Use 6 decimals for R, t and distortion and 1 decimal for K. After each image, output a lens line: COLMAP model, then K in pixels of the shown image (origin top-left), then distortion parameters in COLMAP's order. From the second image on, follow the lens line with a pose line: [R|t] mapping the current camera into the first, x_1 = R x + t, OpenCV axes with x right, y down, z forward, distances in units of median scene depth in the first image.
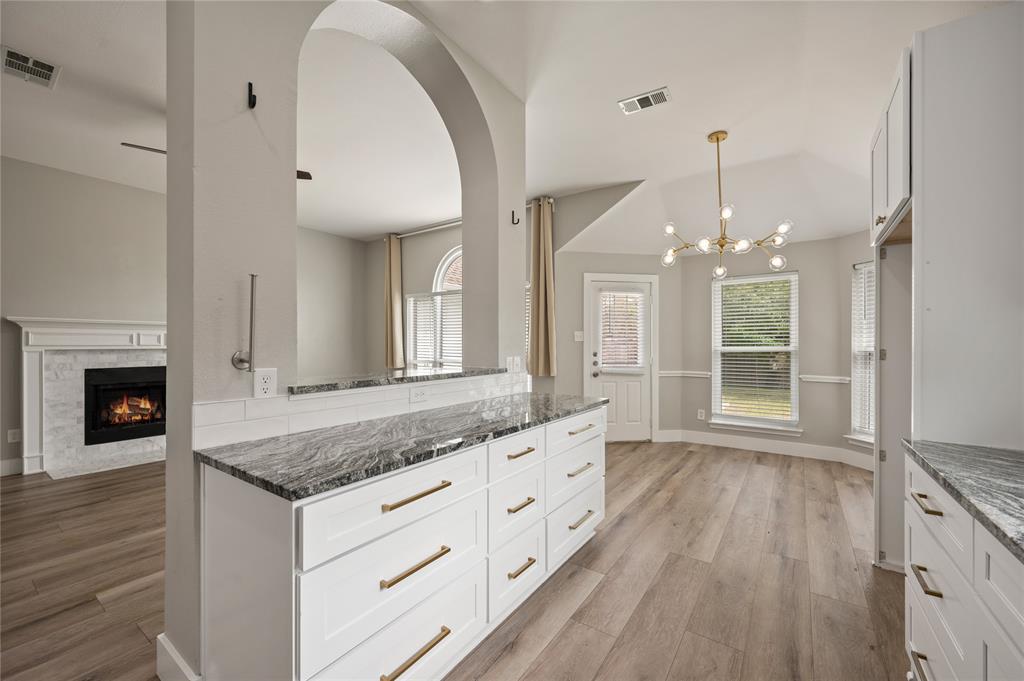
lens RADIAL K [[407.0, 0, 517.8], [0, 407.0, 341.6], [0, 0, 1]] dist [0.001612, 0.000038]
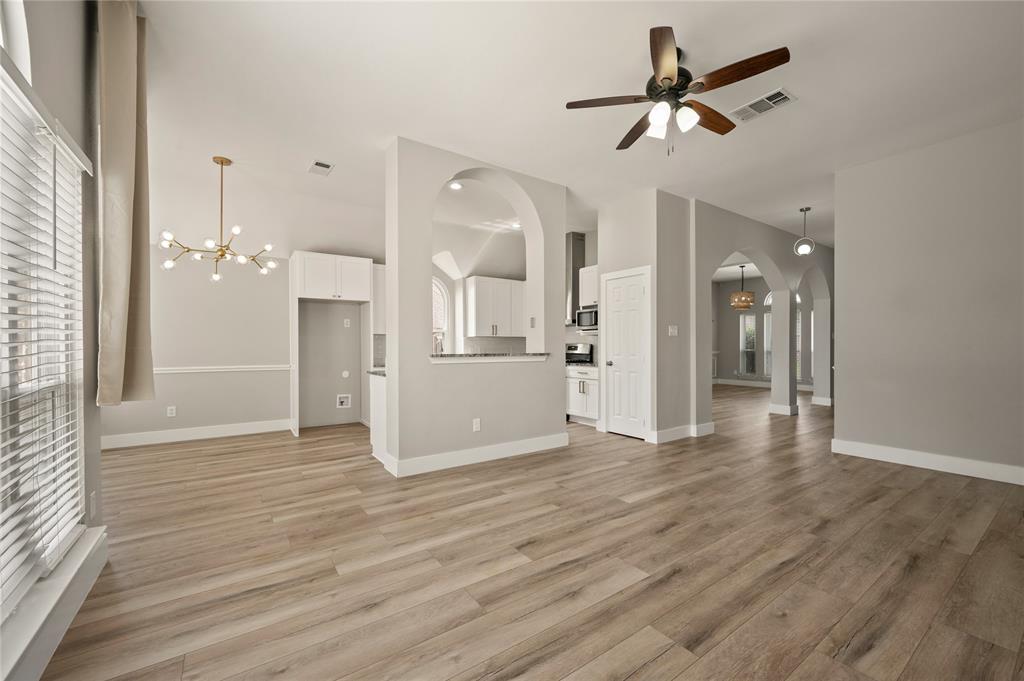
lens RADIAL K [[406.0, 0, 507.2], [0, 406.0, 348.8], [0, 0, 1]] dist [-0.030553, -0.000010]
pose [[-0.931908, 0.002813, 0.362683, -0.599710], [0.004171, 0.999987, 0.002962, 0.030586], [-0.362670, 0.004273, -0.931908, 1.531516]]
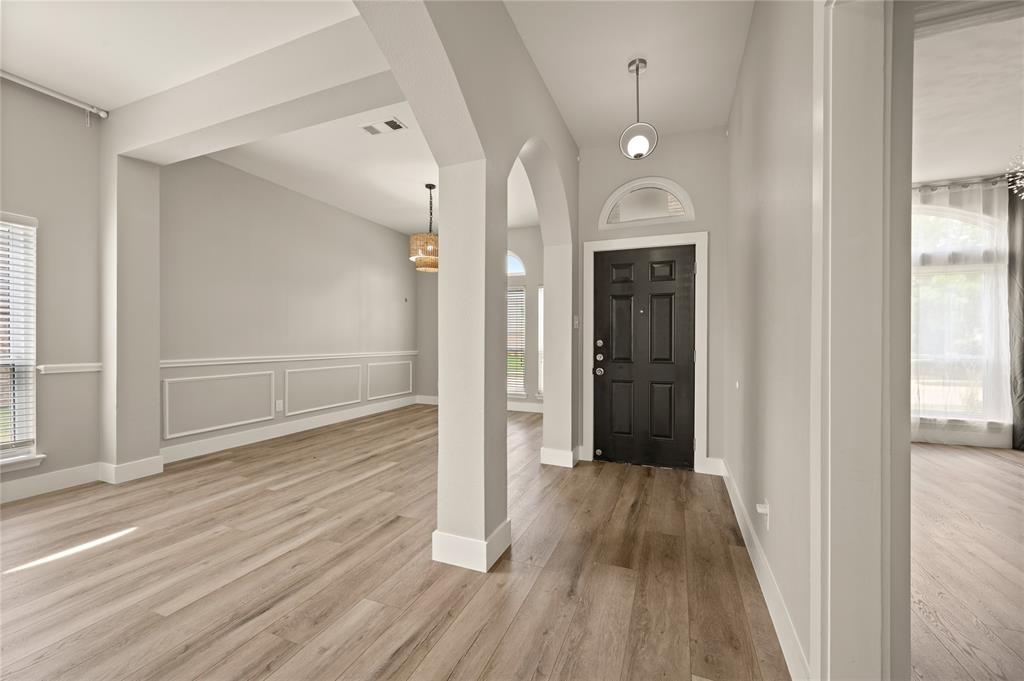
lens RADIAL K [[406.1, 0, 512.9], [0, 406.1, 342.9], [0, 0, 1]] dist [-0.000761, -0.000342]
pose [[-0.976187, -0.000217, -0.216929, -0.612024], [-0.000061, 1.000000, -0.000730, 0.030612], [0.216929, -0.000699, -0.976187, 1.488027]]
